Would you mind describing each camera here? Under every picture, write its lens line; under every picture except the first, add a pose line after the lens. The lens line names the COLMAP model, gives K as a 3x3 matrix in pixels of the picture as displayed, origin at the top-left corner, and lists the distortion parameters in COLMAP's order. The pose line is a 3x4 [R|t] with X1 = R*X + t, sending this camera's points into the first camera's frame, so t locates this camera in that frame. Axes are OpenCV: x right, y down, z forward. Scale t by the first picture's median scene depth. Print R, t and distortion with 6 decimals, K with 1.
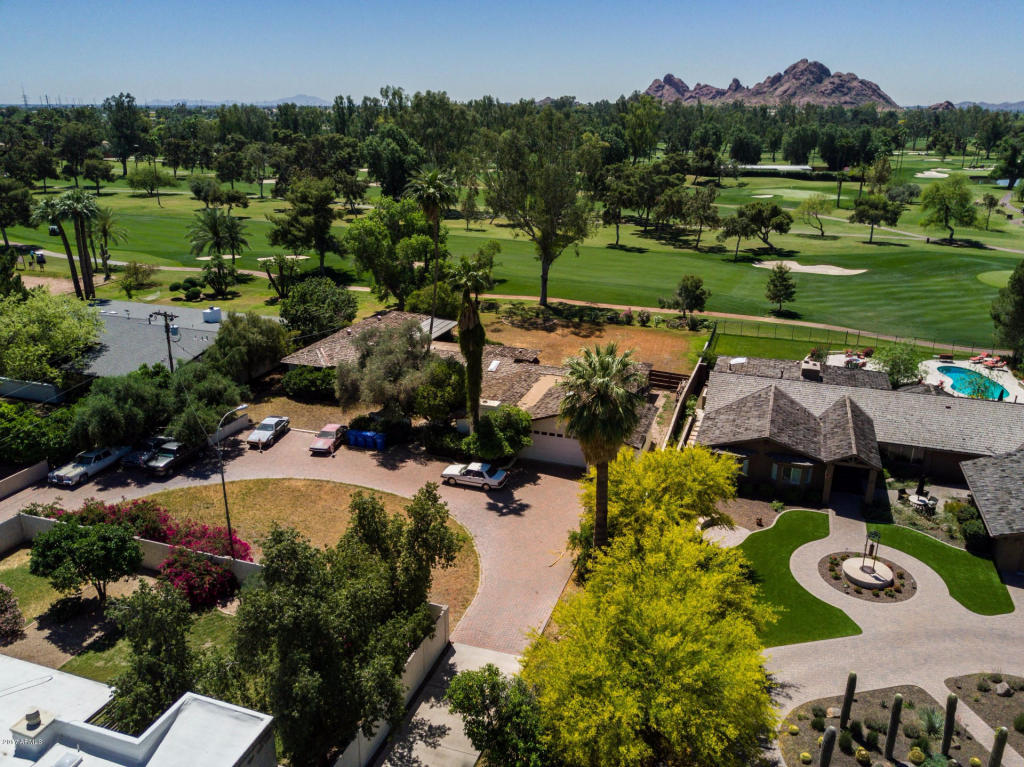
lens RADIAL K [[796.5, 0, 514.4], [0, 796.5, 386.4], [0, 0, 1]] dist [0.007012, -0.009950]
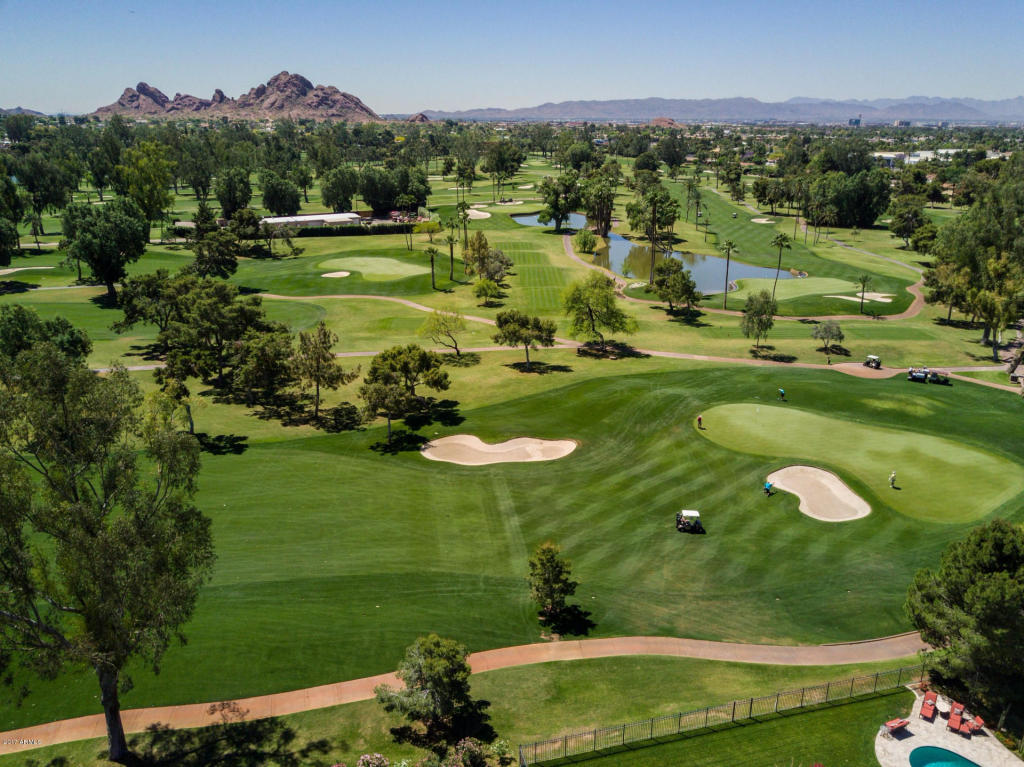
lens RADIAL K [[796.5, 0, 514.9], [0, 796.5, 377.4], [0, 0, 1]] dist [0.007012, -0.009950]
pose [[0.828006, -0.176998, 0.532050, 0.019458], [0.186639, 0.981763, 0.036146, -0.260446], [-0.528745, 0.069372, 0.845941, 0.437037]]
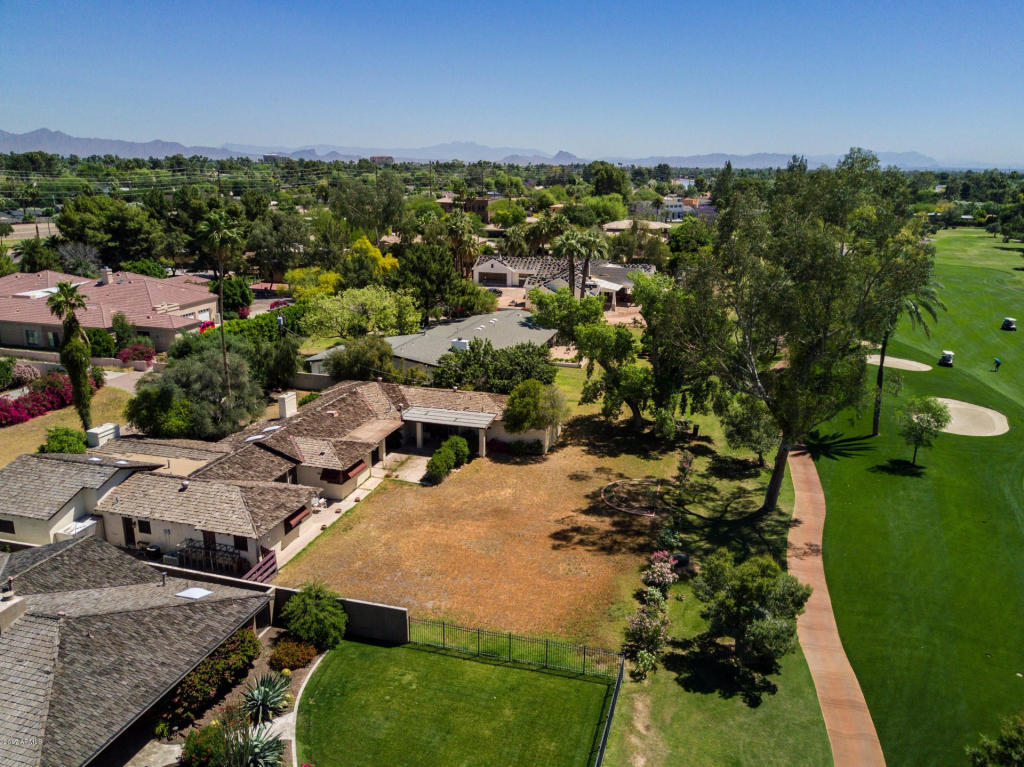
lens RADIAL K [[796.5, 0, 516.1], [0, 796.5, 377.7], [0, 0, 1]] dist [0.007012, -0.009950]
pose [[0.052803, 0.256864, -0.965004, 0.482492], [-0.342315, 0.912458, 0.224146, -0.224973], [0.938100, 0.318500, 0.136108, 0.664427]]
